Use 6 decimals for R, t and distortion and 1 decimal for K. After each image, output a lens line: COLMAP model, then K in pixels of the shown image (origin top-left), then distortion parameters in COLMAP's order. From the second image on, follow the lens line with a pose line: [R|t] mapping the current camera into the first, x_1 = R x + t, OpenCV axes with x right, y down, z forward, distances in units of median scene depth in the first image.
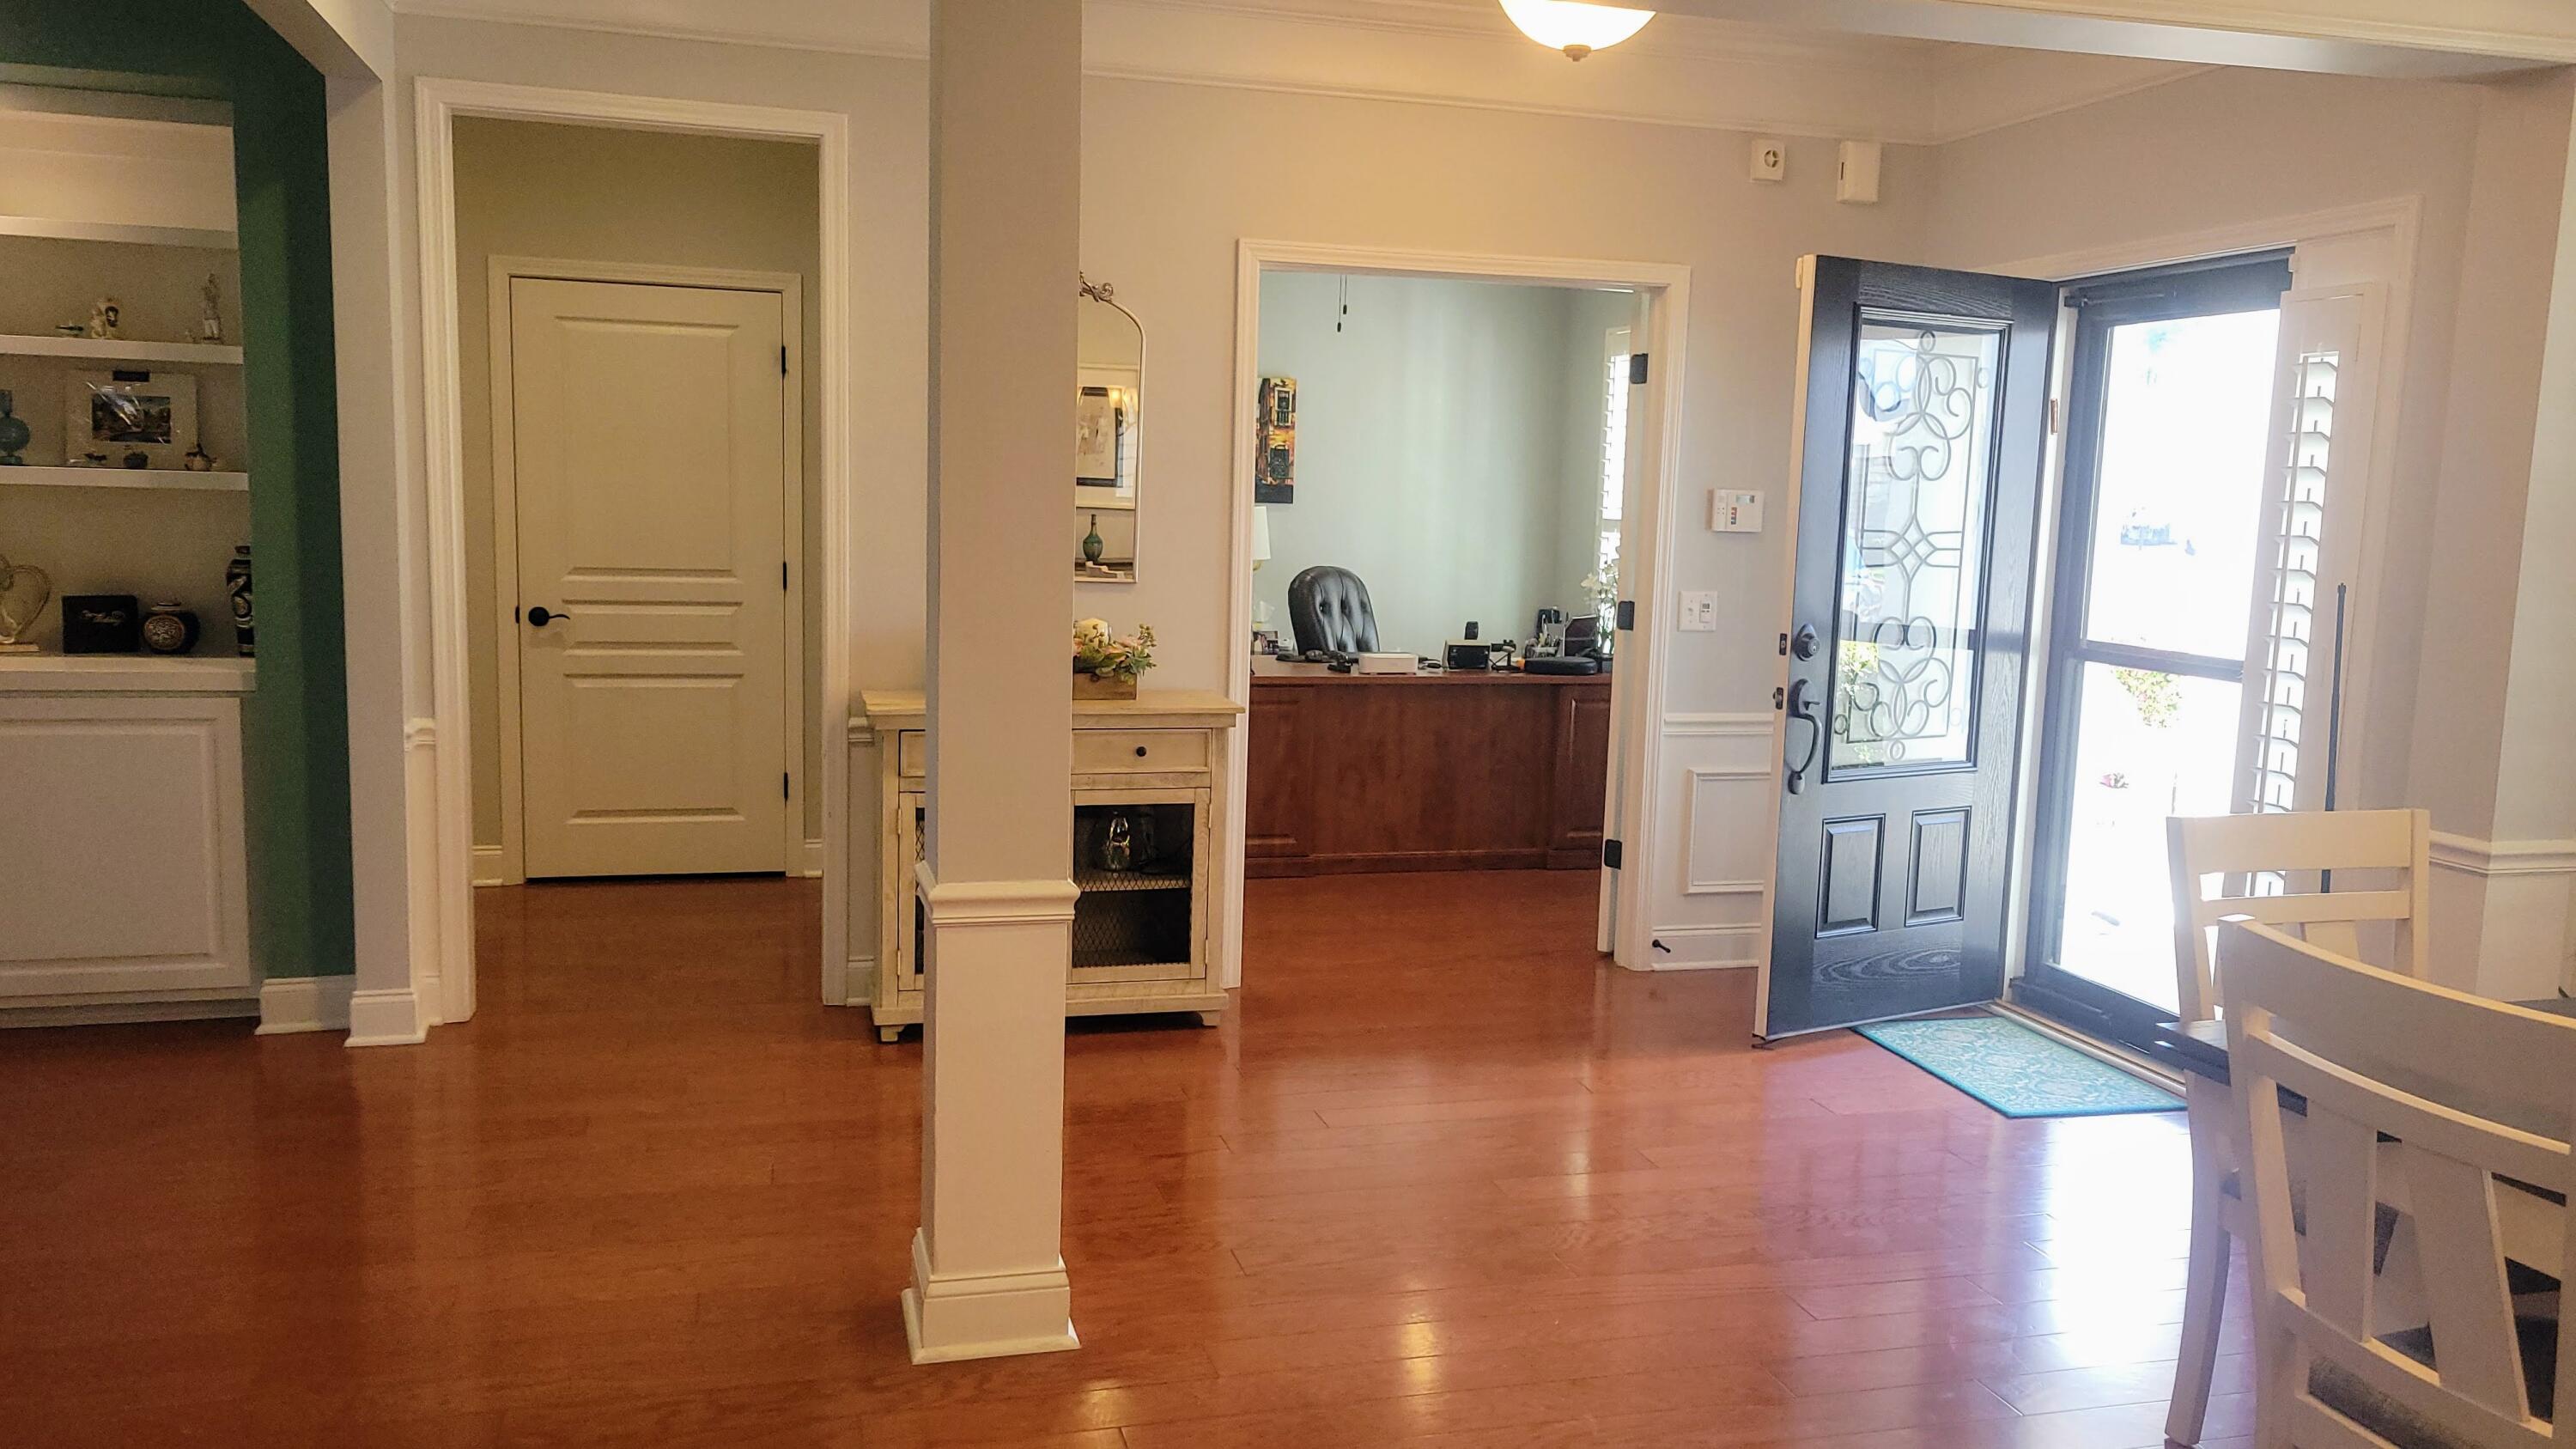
lens RADIAL K [[1919.6, 0, 1288.1], [0, 1919.6, 732.2], [0, 0, 1]] dist [0.007460, 0.000318]
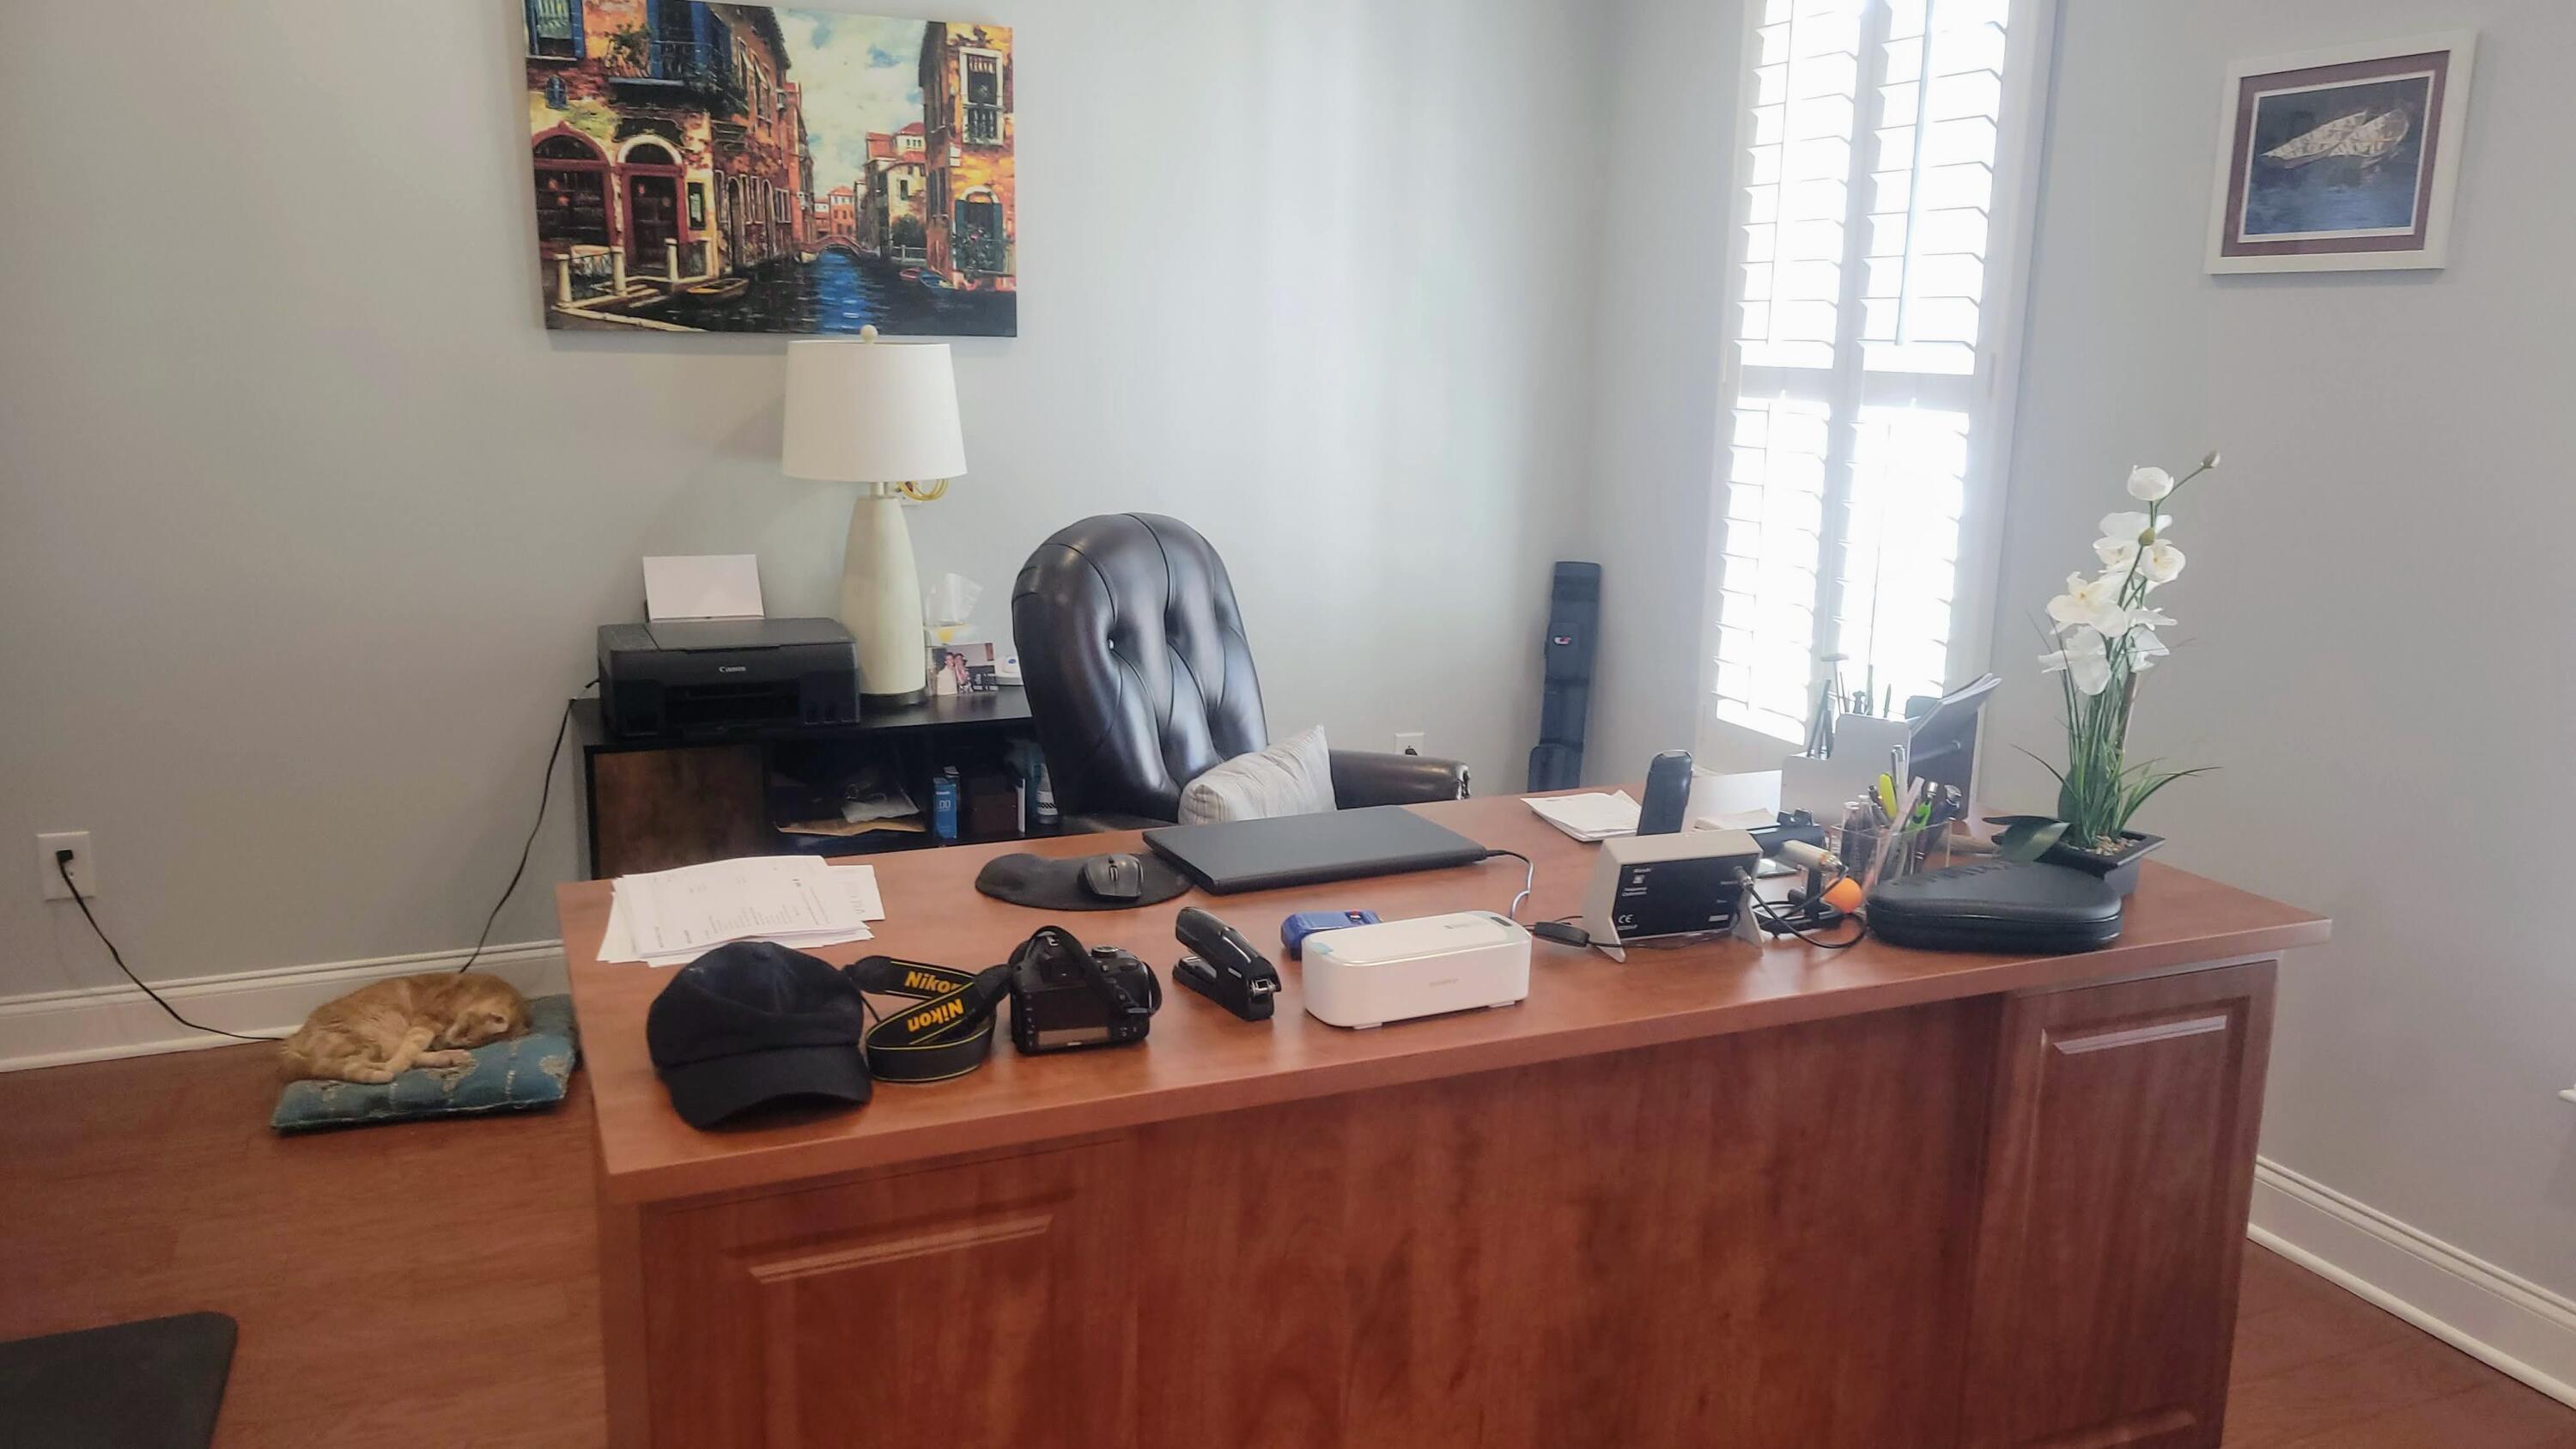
lens RADIAL K [[1919.6, 0, 1292.4], [0, 1919.6, 720.4], [0, 0, 1]] dist [0.007460, 0.000318]
pose [[0.990049, -0.041456, 0.134477, 0.002573], [0.030315, 0.996016, 0.083862, -0.077154], [-0.137418, -0.078951, 0.987362, 0.640837]]
